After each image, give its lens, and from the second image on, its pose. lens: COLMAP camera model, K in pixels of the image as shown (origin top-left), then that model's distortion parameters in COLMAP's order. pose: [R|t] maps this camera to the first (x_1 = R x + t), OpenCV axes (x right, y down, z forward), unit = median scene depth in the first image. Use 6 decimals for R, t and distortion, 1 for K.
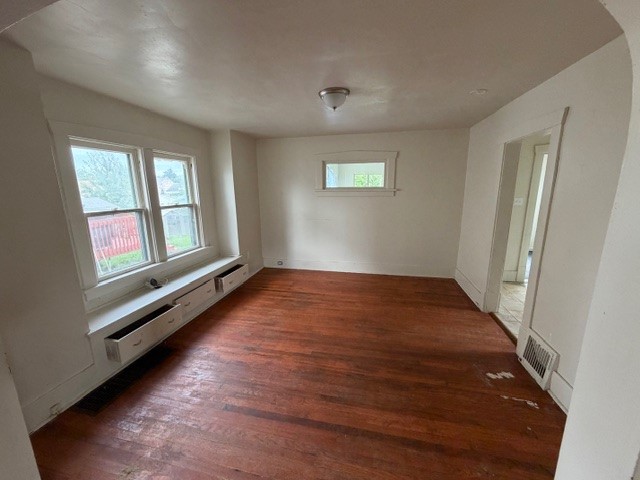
lens RADIAL K [[258.5, 0, 316.2], [0, 258.5, 240.2], [0, 0, 1]] dist [0.000464, -0.000123]
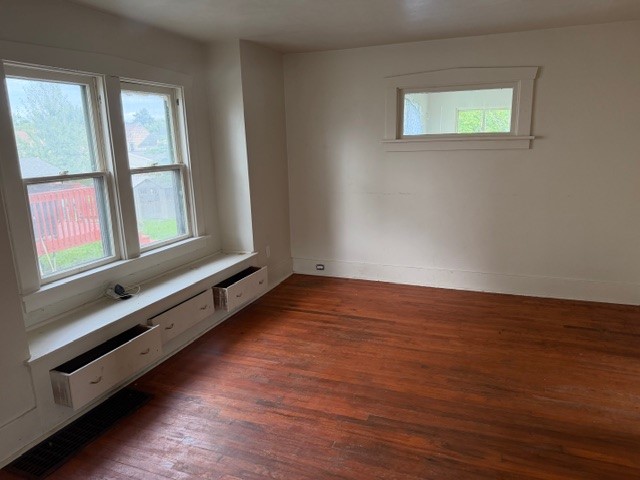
lens RADIAL K [[454.2, 0, 320.0], [0, 454.2, 240.0], [0, 0, 1]] dist [0.082709, -0.131407]
pose [[0.989167, 0.018767, -0.145593, 0.014555], [-0.015897, 0.999656, 0.020851, 0.010247], [0.145934, -0.018310, 0.989125, -0.031925]]
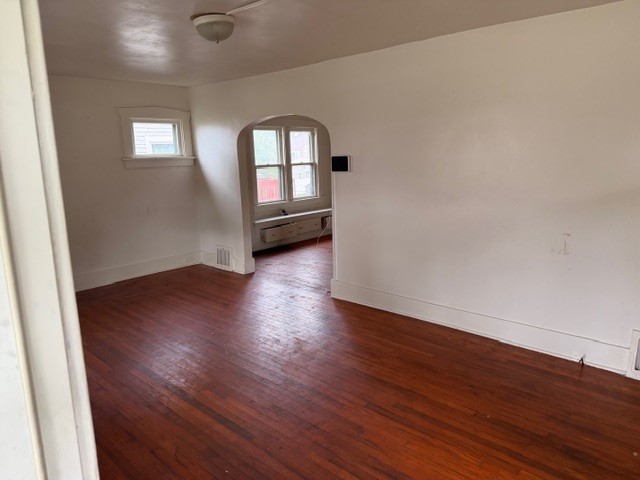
lens RADIAL K [[454.2, 0, 320.0], [0, 454.2, 240.0], [0, 0, 1]] dist [0.082709, -0.131407]
pose [[0.873177, 0.079810, -0.480825, 0.893759], [-0.079885, 0.996596, 0.020351, 0.256755], [0.480813, 0.020640, 0.876580, -1.295860]]
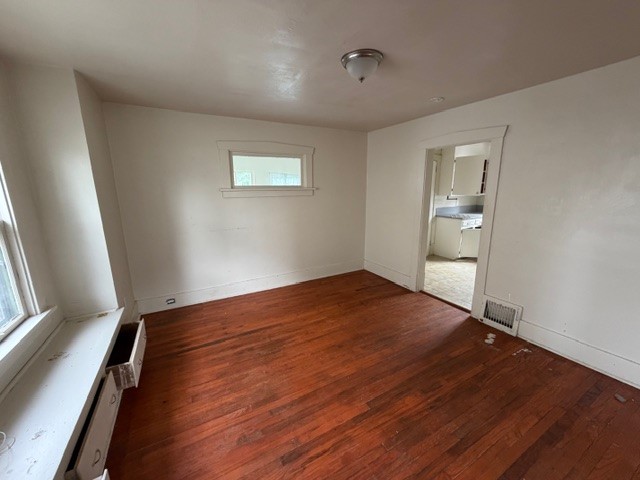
lens RADIAL K [[258.5, 0, 316.2], [0, 258.5, 240.2], [0, 0, 1]] dist [0.000464, -0.000123]
pose [[0.742124, -0.133717, 0.656789, -0.451981], [0.133900, 0.989722, 0.050202, -0.077795], [-0.656752, 0.050688, 0.752401, 0.415882]]
